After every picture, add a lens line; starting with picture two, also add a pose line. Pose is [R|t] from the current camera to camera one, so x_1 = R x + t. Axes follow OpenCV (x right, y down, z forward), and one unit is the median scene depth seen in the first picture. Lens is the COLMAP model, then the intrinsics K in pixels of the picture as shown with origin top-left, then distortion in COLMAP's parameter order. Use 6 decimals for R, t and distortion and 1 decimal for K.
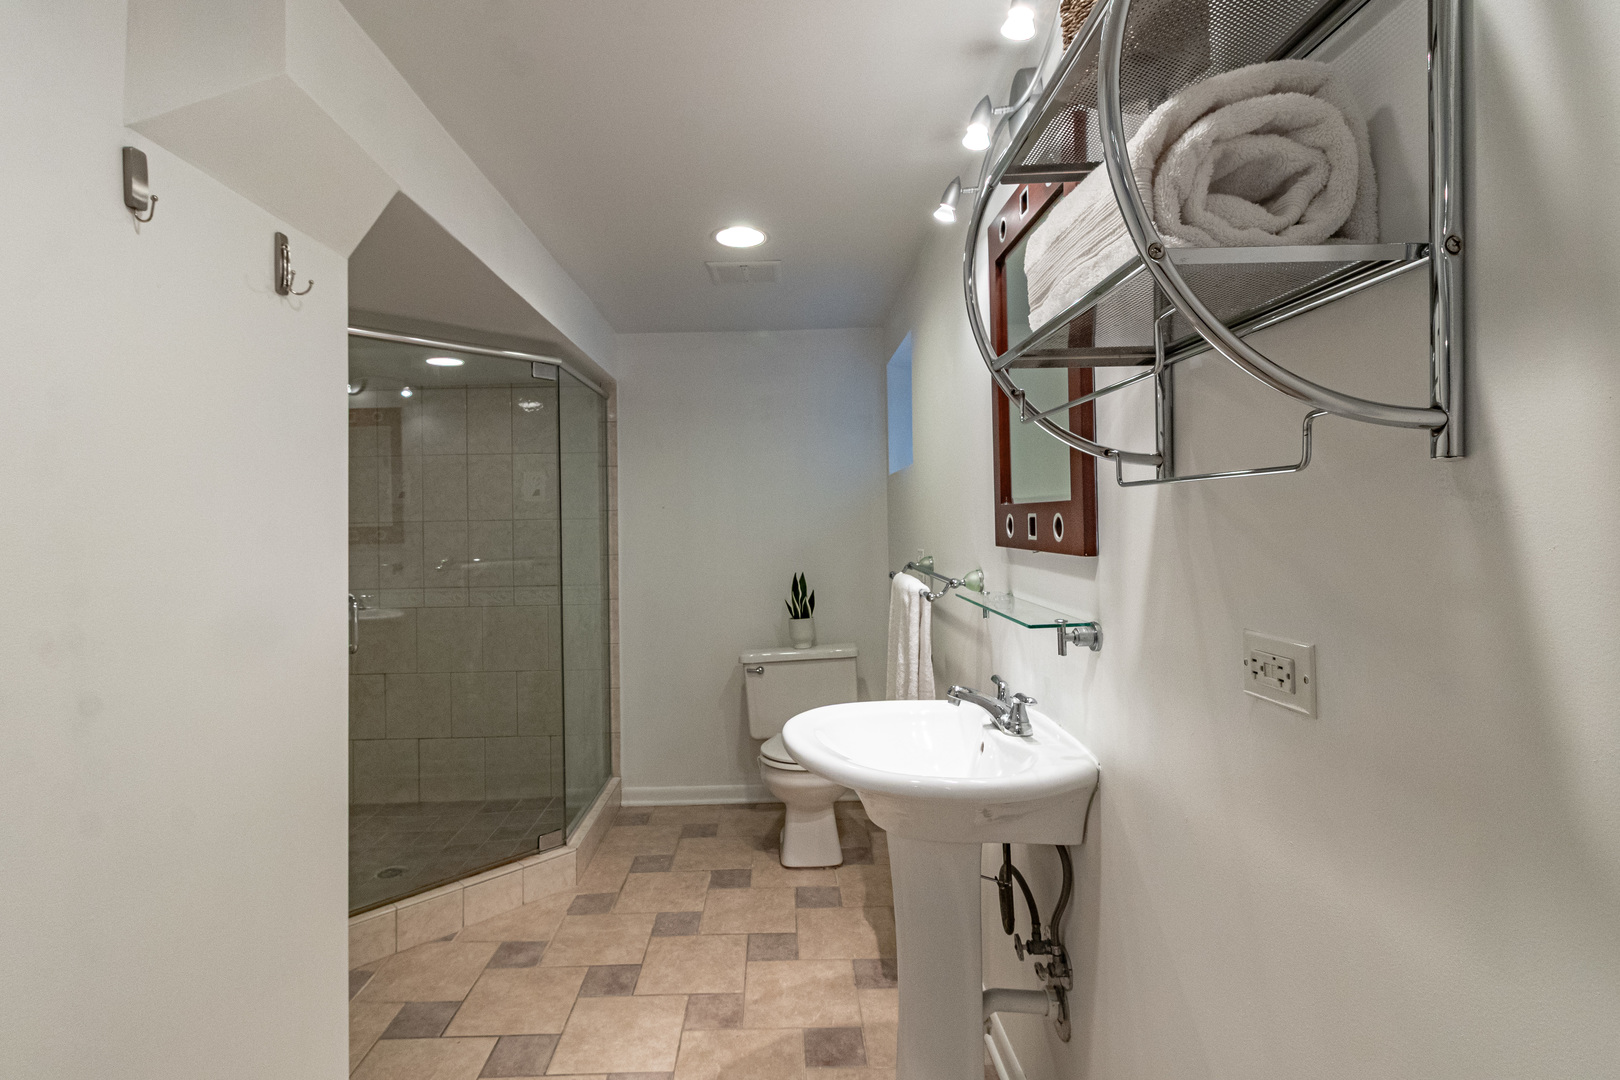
lens RADIAL K [[772.3, 0, 810.0], [0, 772.3, 540.0], [0, 0, 1]] dist [-0.015186, -0.000126]
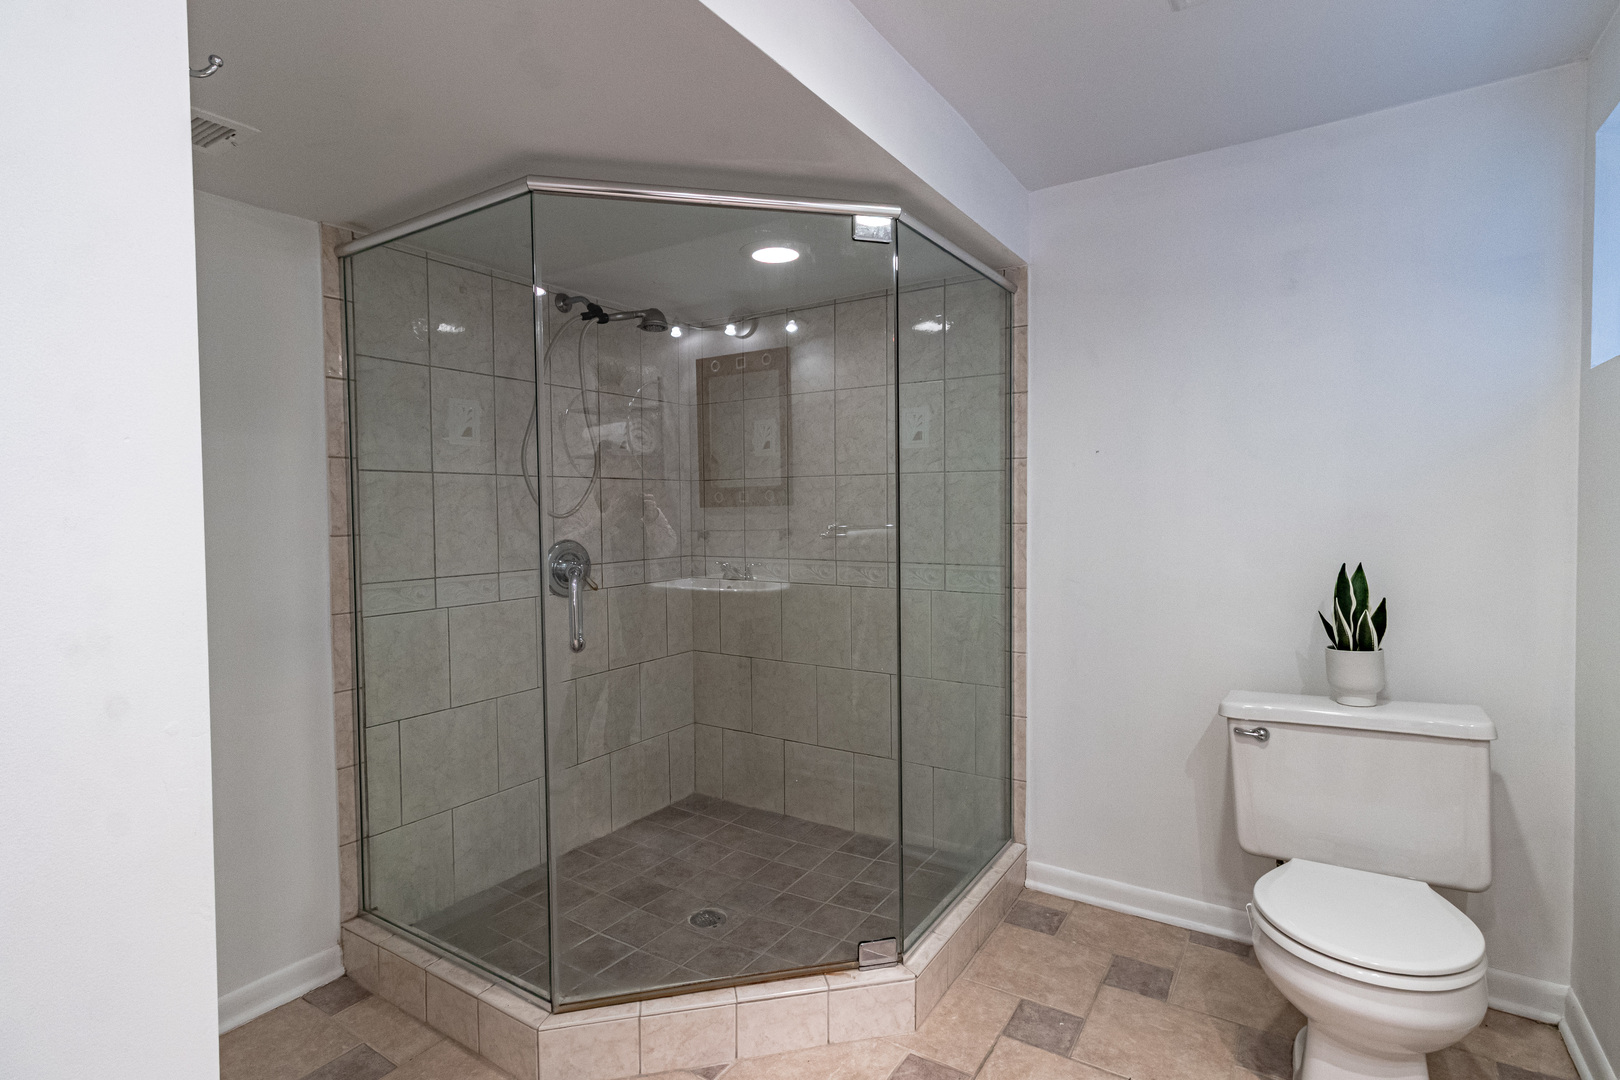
lens RADIAL K [[768.8, 0, 807.4], [0, 768.8, 530.8], [0, 0, 1]] dist [0.002685, -0.000093]
pose [[0.809716, 0.026469, -0.586225, -0.007642], [-0.012604, 0.999536, 0.027721, 0.009962], [0.586687, -0.015057, 0.809674, 0.351112]]
